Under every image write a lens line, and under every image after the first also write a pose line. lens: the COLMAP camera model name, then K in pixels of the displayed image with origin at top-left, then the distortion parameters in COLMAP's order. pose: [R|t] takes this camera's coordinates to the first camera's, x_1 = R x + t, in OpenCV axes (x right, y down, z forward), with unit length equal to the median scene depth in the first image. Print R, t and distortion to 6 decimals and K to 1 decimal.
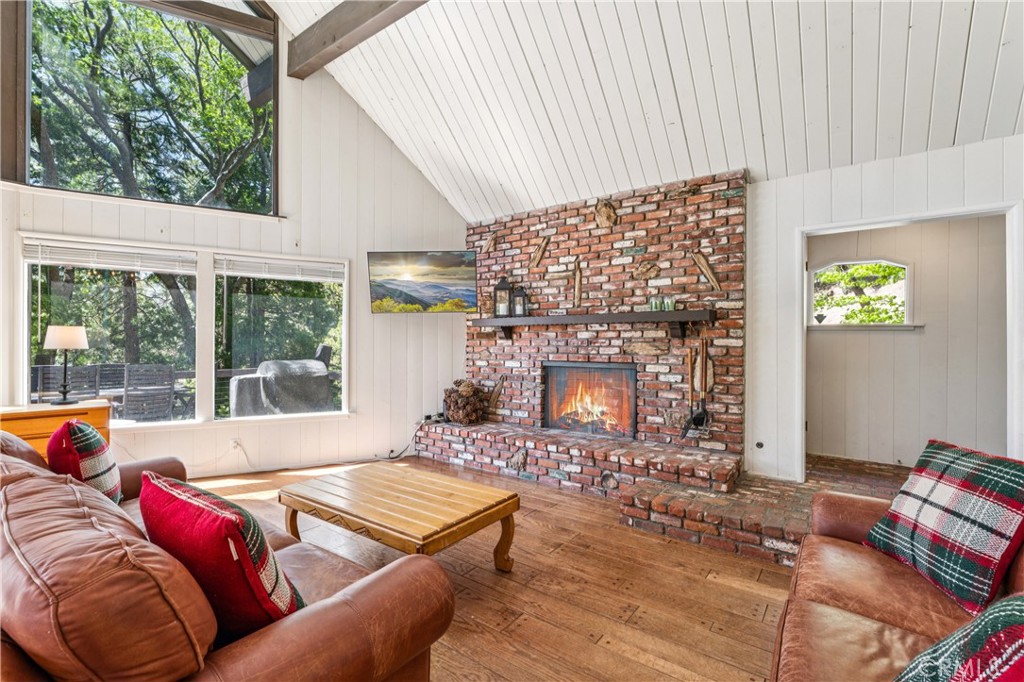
lens RADIAL K [[463.9, 0, 517.5], [0, 463.9, 342.4], [0, 0, 1]] dist [-0.002578, 0.000887]
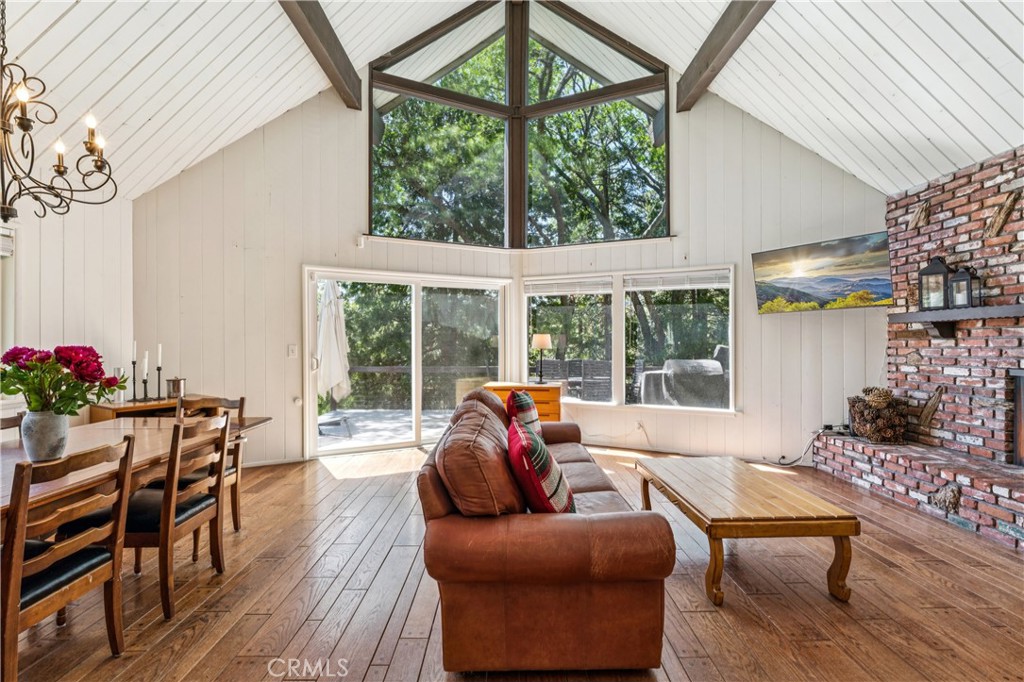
lens RADIAL K [[463.9, 0, 511.6], [0, 463.9, 343.3], [0, 0, 1]] dist [-0.002578, 0.000887]
pose [[0.601941, -0.005373, -0.798523, 0.158774], [0.005199, 0.999983, -0.002810, -0.000343], [0.798524, -0.002460, 0.601958, -0.021232]]
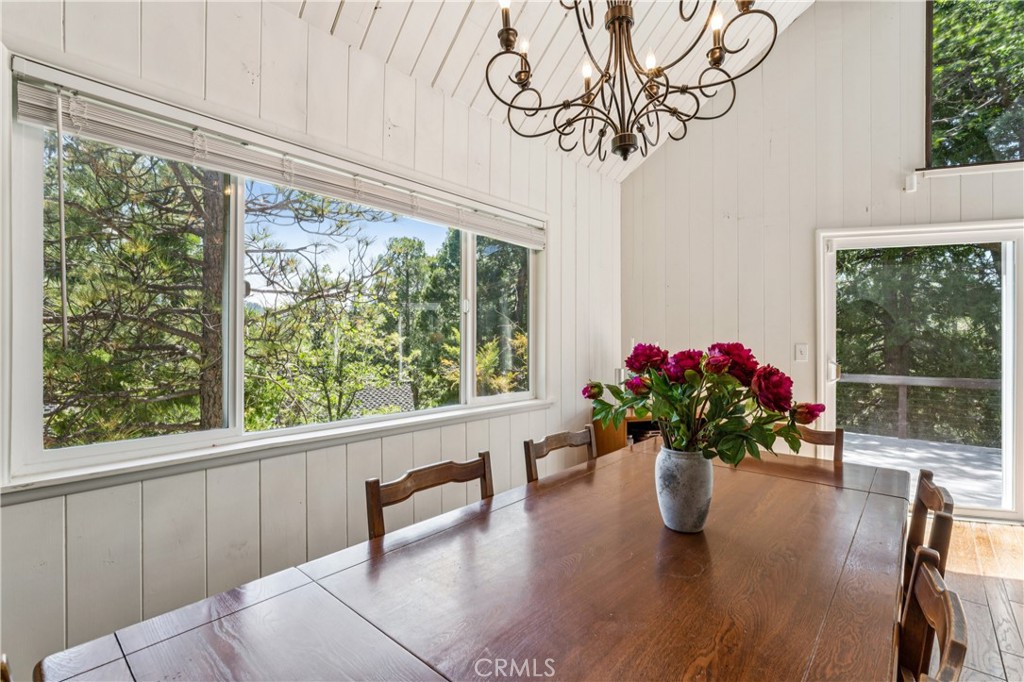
lens RADIAL K [[463.9, 0, 504.5], [0, 463.9, 340.8], [0, 0, 1]] dist [-0.002578, 0.000887]
pose [[-0.100398, -0.004805, -0.994936, -0.154998], [-0.000834, 0.999988, -0.004746, -0.002524], [0.994947, 0.000353, -0.100401, -0.178947]]
